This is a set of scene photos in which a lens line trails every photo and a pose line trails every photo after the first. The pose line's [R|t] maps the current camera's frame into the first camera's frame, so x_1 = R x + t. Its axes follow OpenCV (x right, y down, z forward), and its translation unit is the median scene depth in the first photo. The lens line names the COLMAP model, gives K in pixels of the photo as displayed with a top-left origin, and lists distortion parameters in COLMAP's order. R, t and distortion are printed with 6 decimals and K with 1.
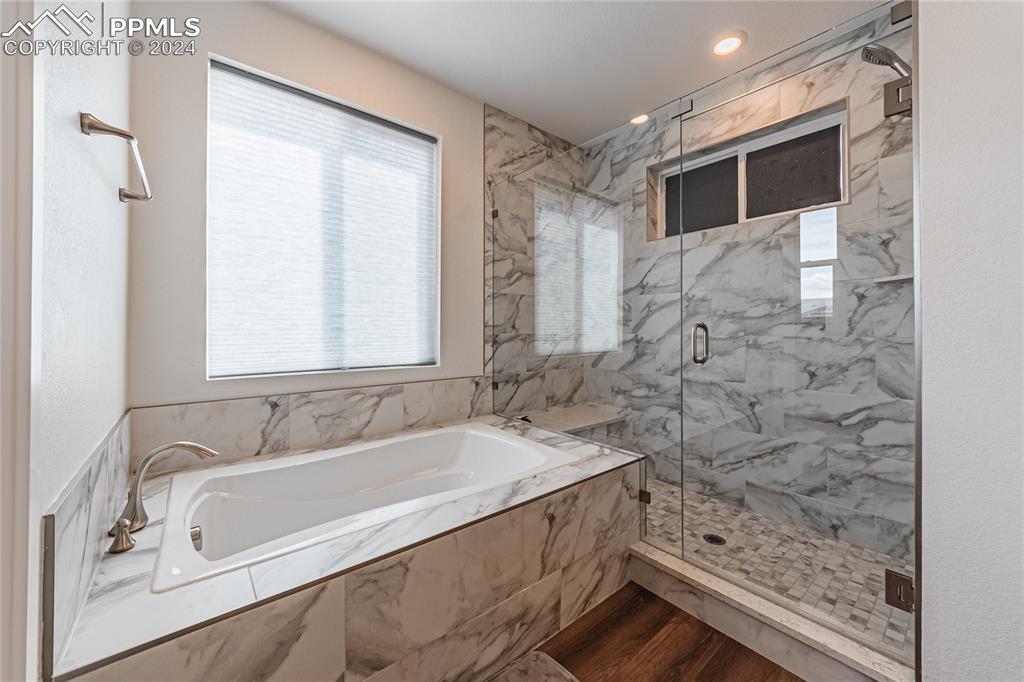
lens RADIAL K [[375.1, 0, 480.0], [0, 375.1, 330.8], [0, 0, 1]] dist [-0.001578, -0.000559]
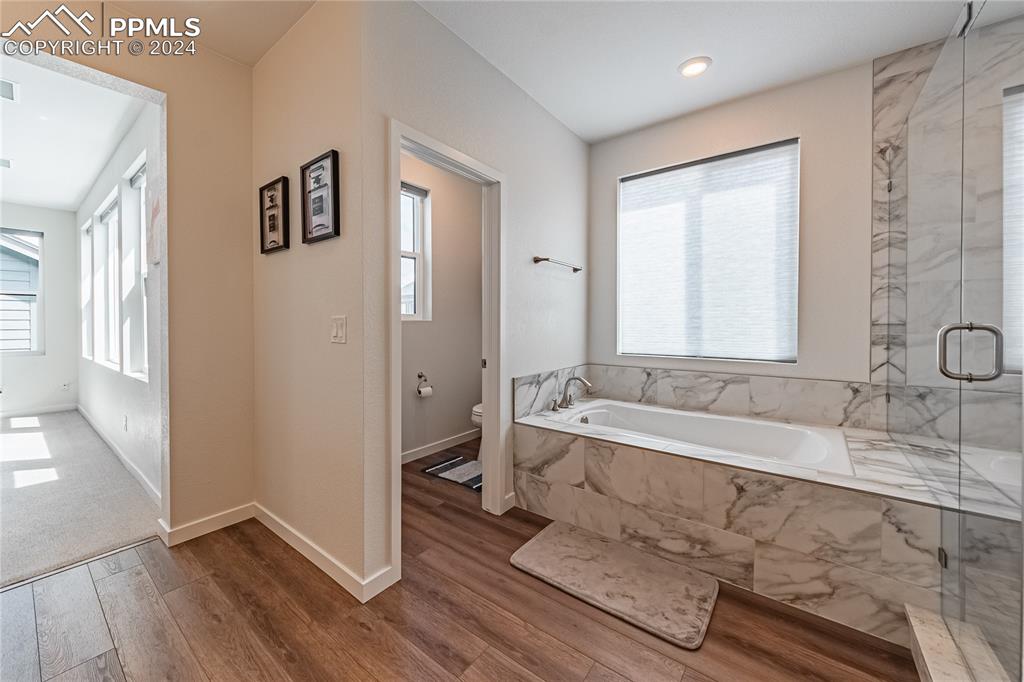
lens RADIAL K [[375.1, 0, 507.6], [0, 375.1, 333.2], [0, 0, 1]] dist [-0.001578, -0.000559]
pose [[0.266776, 0.023420, -0.963474, 0.768547], [-0.000908, 0.999710, 0.024050, -0.016298], [0.963758, -0.005541, 0.266720, -0.022072]]
